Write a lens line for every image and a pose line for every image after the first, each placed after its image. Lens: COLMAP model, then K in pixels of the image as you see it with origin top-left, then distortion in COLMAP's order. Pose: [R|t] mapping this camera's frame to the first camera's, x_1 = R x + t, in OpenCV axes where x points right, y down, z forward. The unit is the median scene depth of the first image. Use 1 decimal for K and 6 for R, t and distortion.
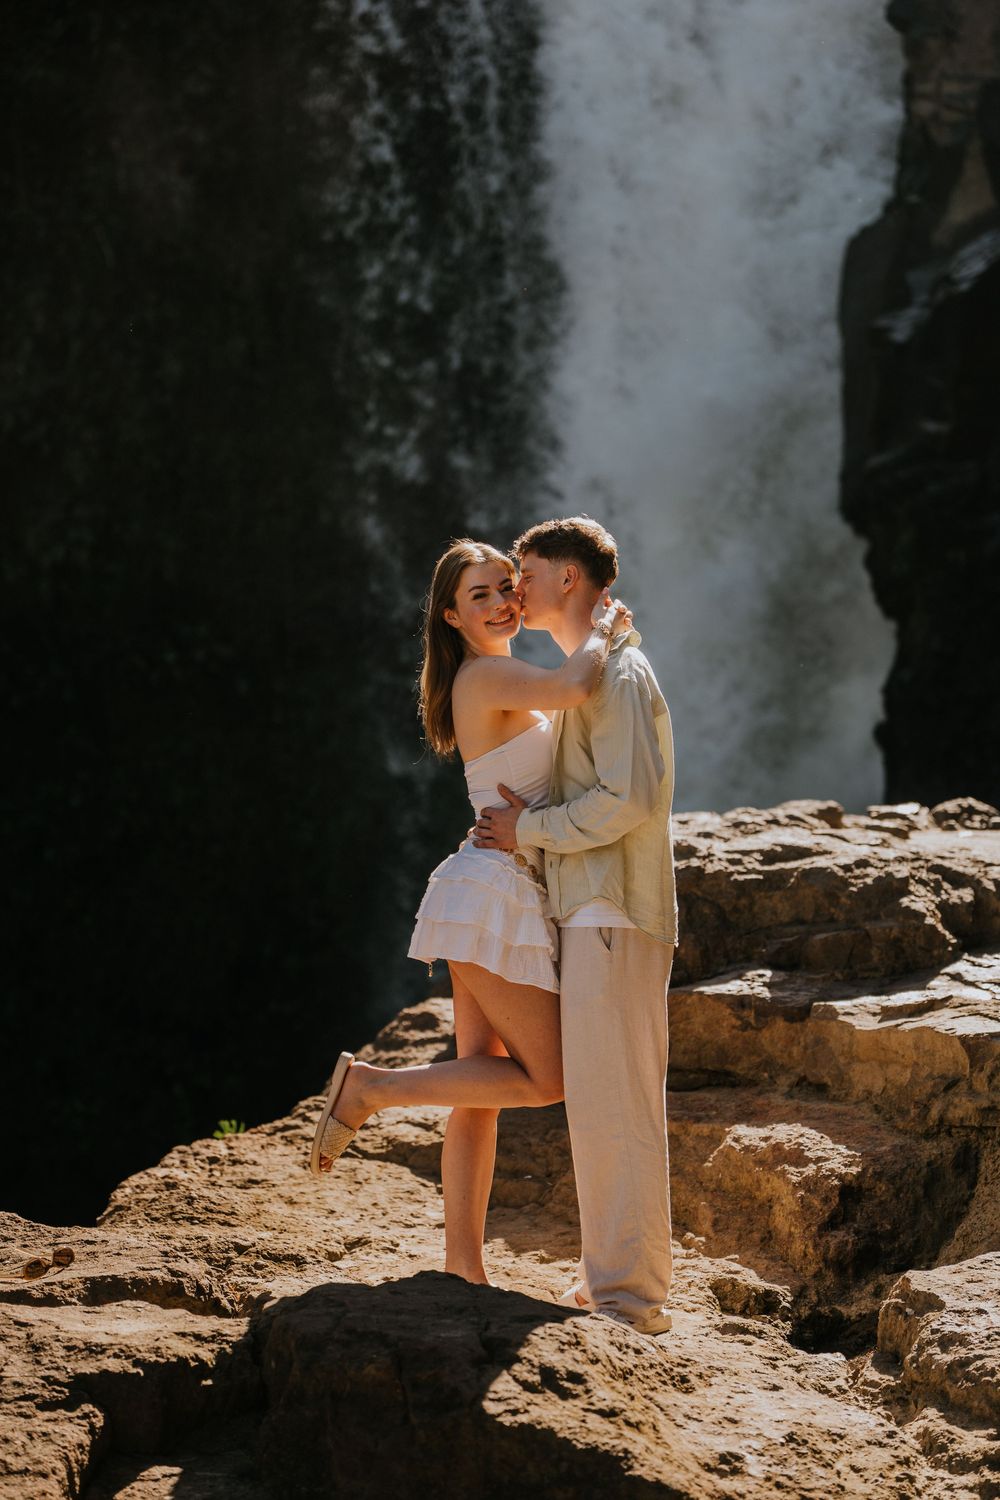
lens RADIAL K [[2858.1, 0, 500.0], [0, 2858.1, 750.0], [0, 0, 1]] dist [0.605338, -3.526160]
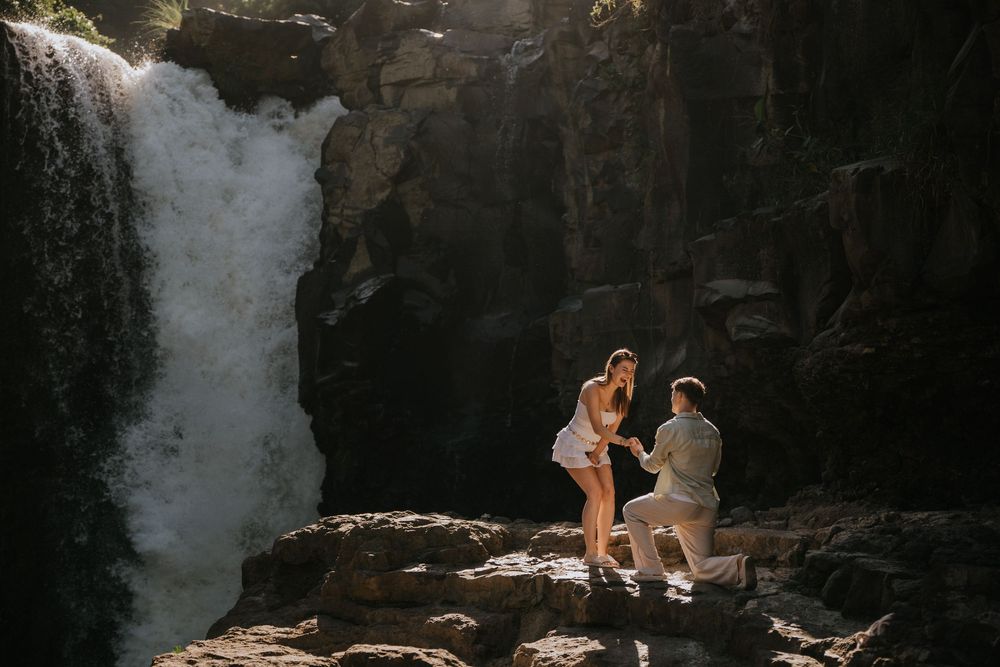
lens RADIAL K [[1591.8, 0, 506.2], [0, 1591.8, 334.8], [0, 0, 1]] dist [0.402027, -1.564794]
pose [[0.950336, 0.023052, 0.310371, -0.318663], [0.017335, 0.991784, -0.126741, 0.059100], [-0.310743, 0.125827, 0.942129, -0.475935]]
